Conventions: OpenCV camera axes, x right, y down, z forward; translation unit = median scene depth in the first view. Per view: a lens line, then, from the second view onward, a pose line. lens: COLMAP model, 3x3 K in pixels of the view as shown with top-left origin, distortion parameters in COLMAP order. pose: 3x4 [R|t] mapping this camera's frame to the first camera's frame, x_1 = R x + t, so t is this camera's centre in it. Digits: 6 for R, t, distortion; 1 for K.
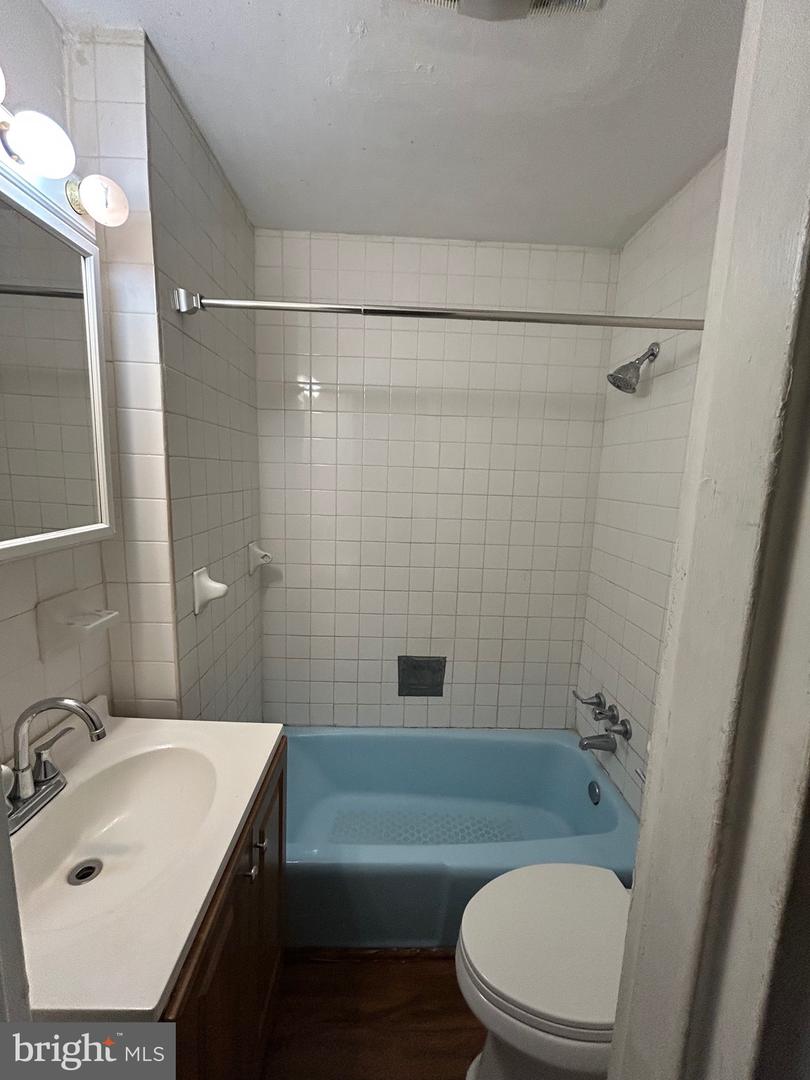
lens RADIAL K [[436.4, 0, 405.0], [0, 436.4, 540.4], [0, 0, 1]] dist [-0.007788, 0.001462]
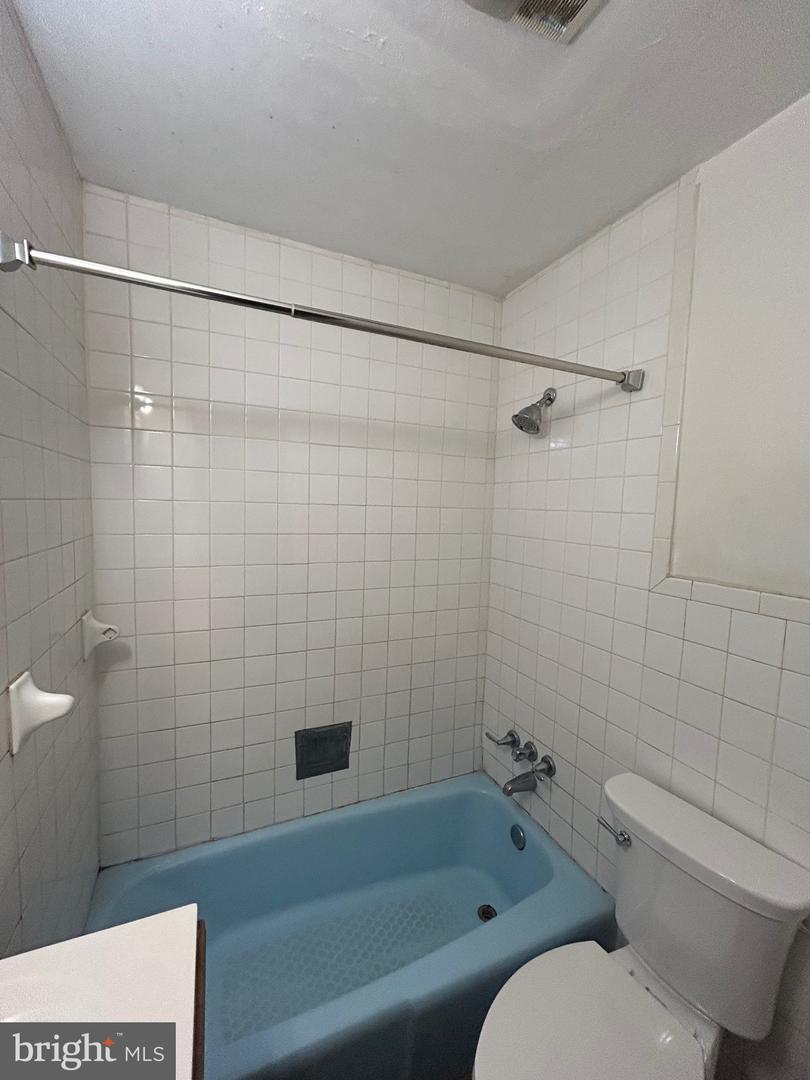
lens RADIAL K [[436.4, 0, 405.9], [0, 436.4, 539.2], [0, 0, 1]] dist [-0.007788, 0.001462]
pose [[0.920638, -0.035006, 0.388846, -0.148793], [0.058889, 0.997028, -0.049670, -0.048957], [-0.385951, 0.068627, 0.919963, 0.159022]]
